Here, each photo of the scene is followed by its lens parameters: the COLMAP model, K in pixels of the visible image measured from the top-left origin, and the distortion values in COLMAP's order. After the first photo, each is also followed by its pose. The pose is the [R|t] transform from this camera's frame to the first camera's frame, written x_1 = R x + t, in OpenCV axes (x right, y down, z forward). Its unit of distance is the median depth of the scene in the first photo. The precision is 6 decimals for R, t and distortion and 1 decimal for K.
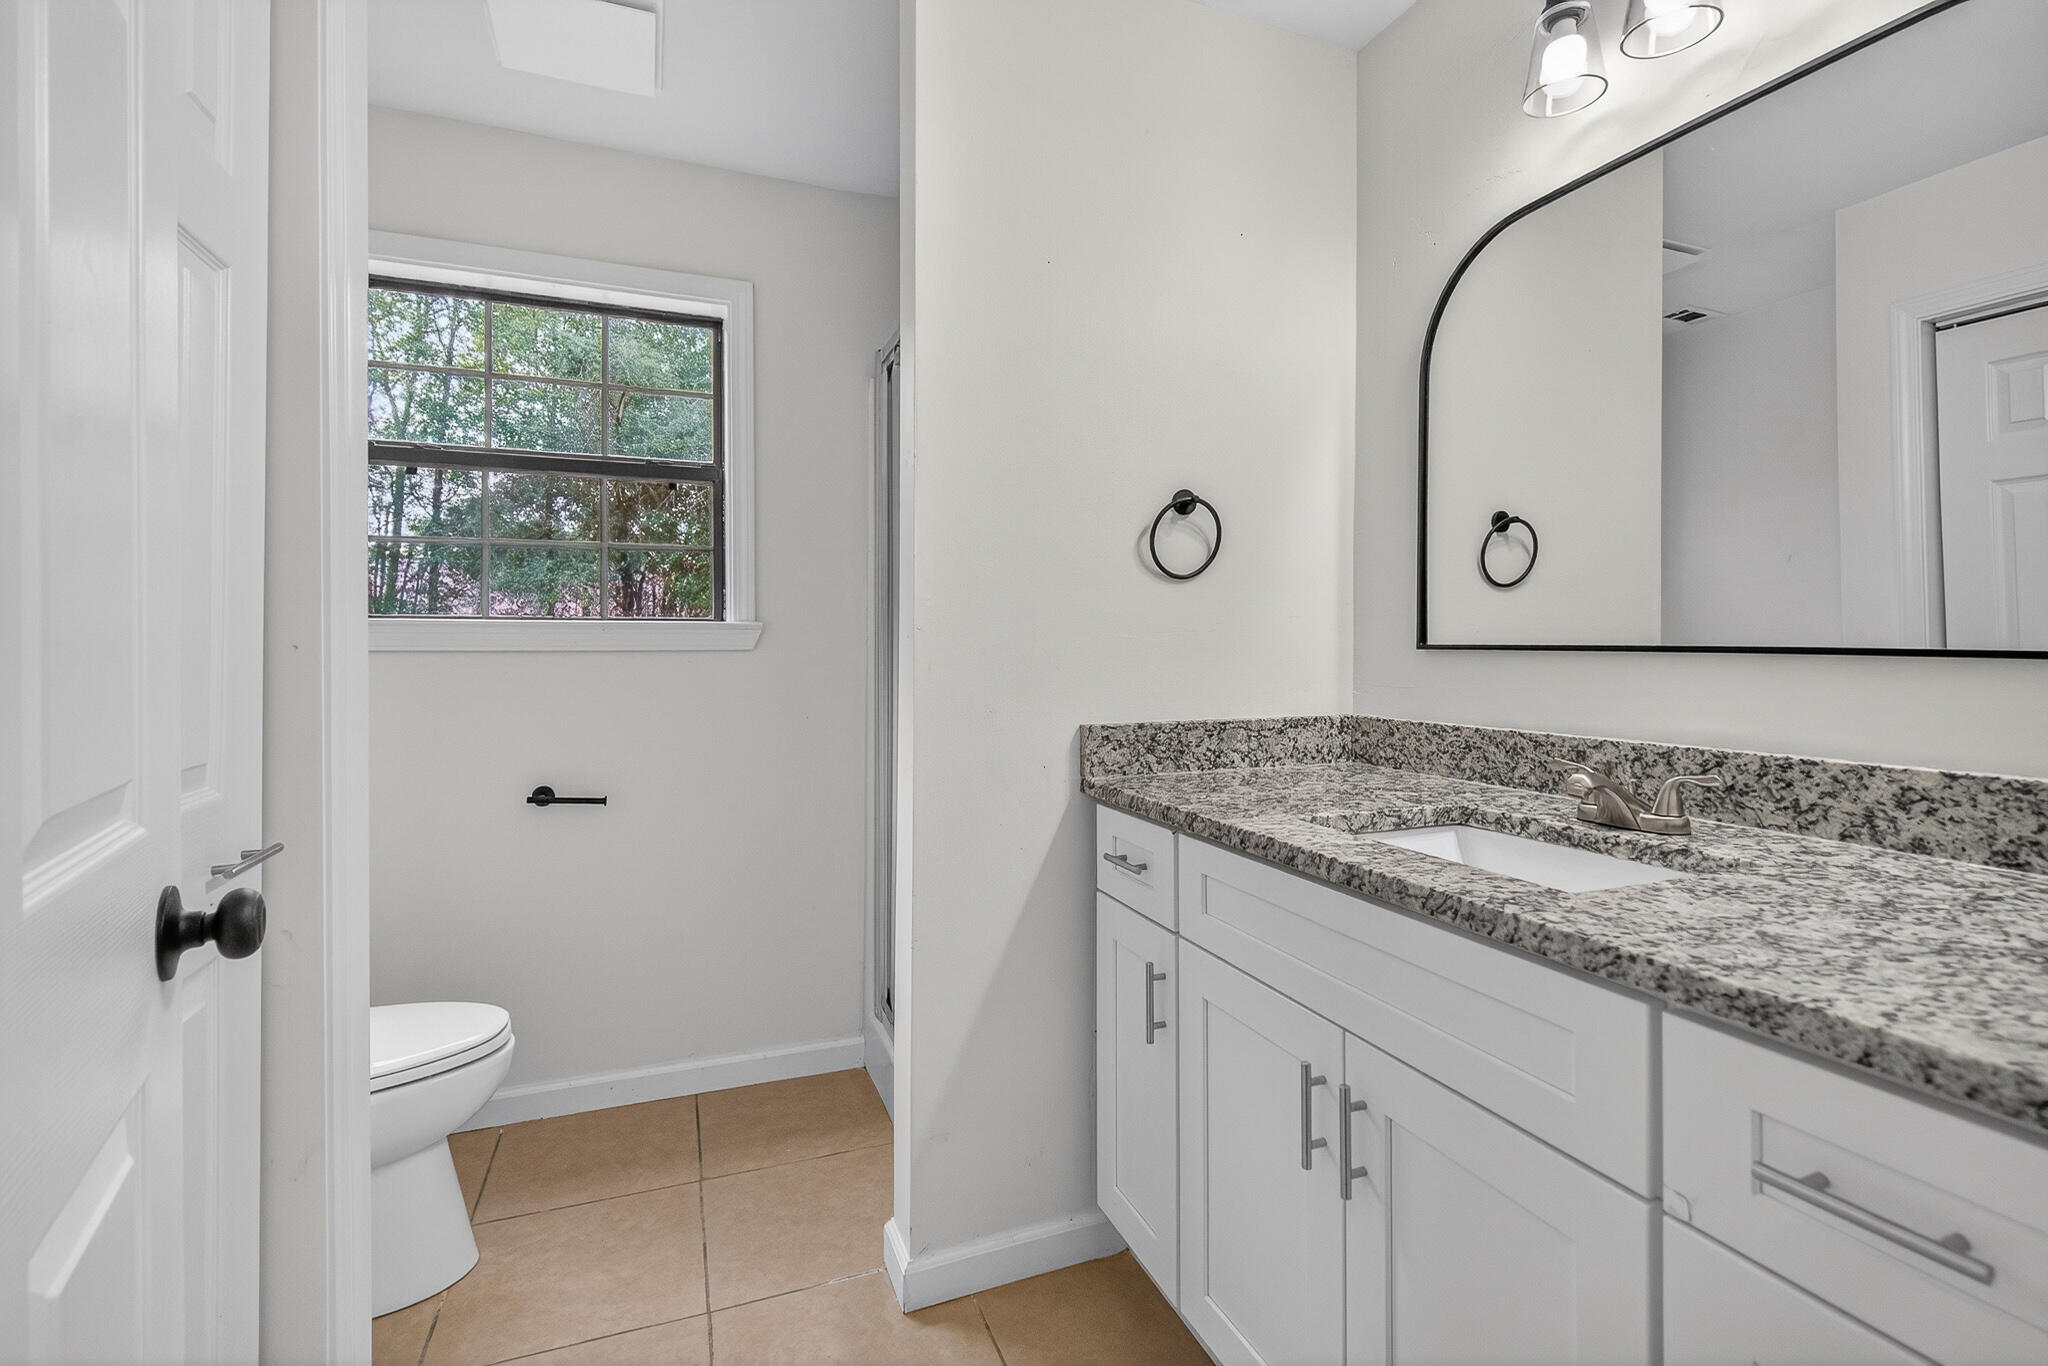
lens RADIAL K [[932.5, 0, 1024.0], [0, 932.5, 683.0], [0, 0, 1]] dist [-0.001162, -0.000451]
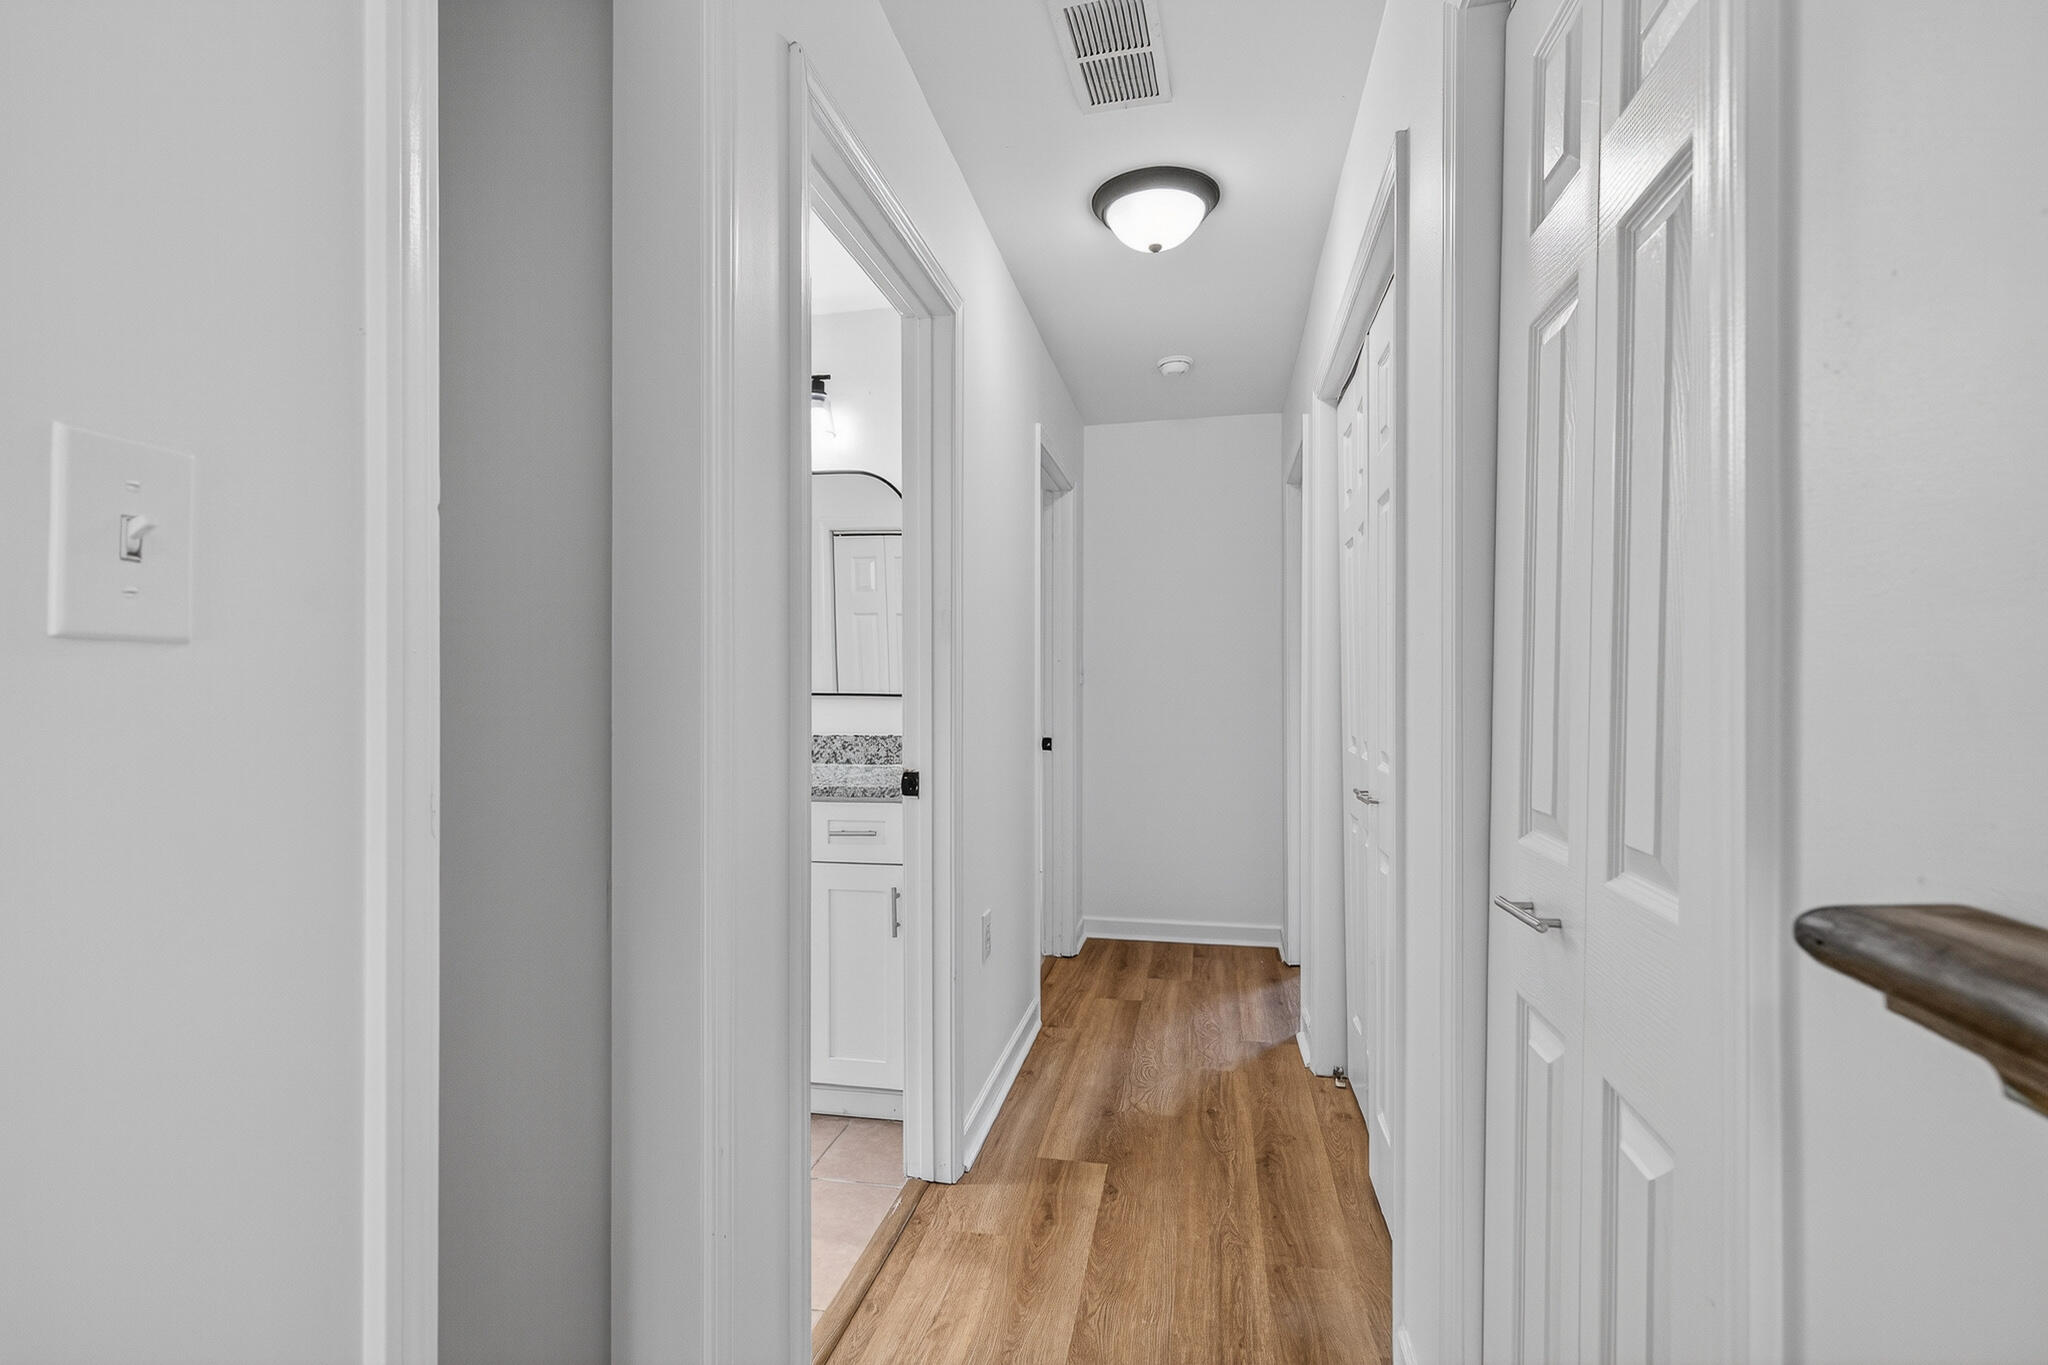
lens RADIAL K [[932.5, 0, 1024.0], [0, 932.5, 682.5], [0, 0, 1]] dist [-0.001162, -0.000451]
pose [[0.535525, 0.024595, 0.844161, -1.226306], [0.005870, 0.999443, -0.032842, 0.026861], [-0.844499, 0.022543, 0.535082, -1.043001]]
